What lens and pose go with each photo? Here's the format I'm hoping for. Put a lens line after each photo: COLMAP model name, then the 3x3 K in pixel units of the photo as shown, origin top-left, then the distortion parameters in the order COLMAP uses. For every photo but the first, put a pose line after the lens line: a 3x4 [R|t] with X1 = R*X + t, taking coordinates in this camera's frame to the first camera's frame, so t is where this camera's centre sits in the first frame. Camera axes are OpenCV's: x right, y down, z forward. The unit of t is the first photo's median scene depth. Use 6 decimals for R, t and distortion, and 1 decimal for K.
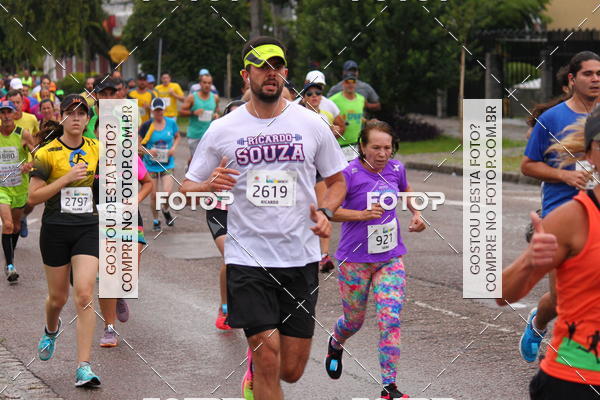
lens RADIAL K [[3600.2, 0, 299.1], [0, 3600.2, 219.7], [0, 0, 1]] dist [0.617969, 4.168071]
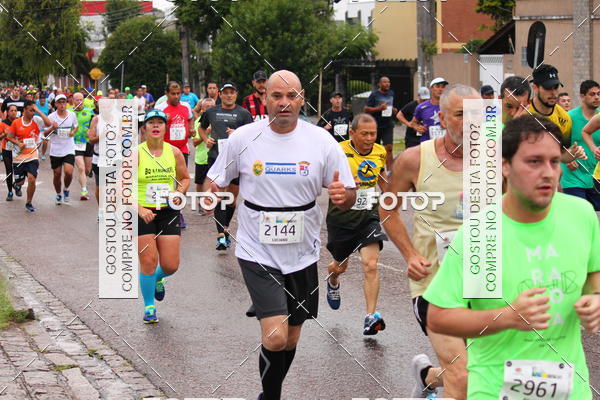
lens RADIAL K [[2850.6, 0, 356.4], [0, 2850.6, 200.6], [0, 0, 1]] dist [-0.473077, -6.798024]
pose [[0.998090, 0.000600, 0.061779, -0.014016], [-0.001501, 0.999893, 0.014547, -0.009988], [-0.061764, -0.014612, 0.997984, -0.205779]]
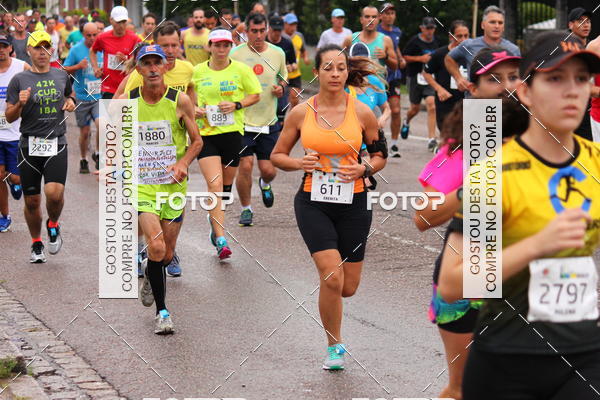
lens RADIAL K [[3509.4, 0, 300.0], [0, 3509.4, 200.0], [0, 0, 1]] dist [0.353307, -8.796704]
pose [[0.999949, 0.007641, 0.006655, -0.007998], [-0.007725, 0.999889, 0.012744, -0.001741], [-0.006557, -0.012795, 0.999897, 0.050377]]
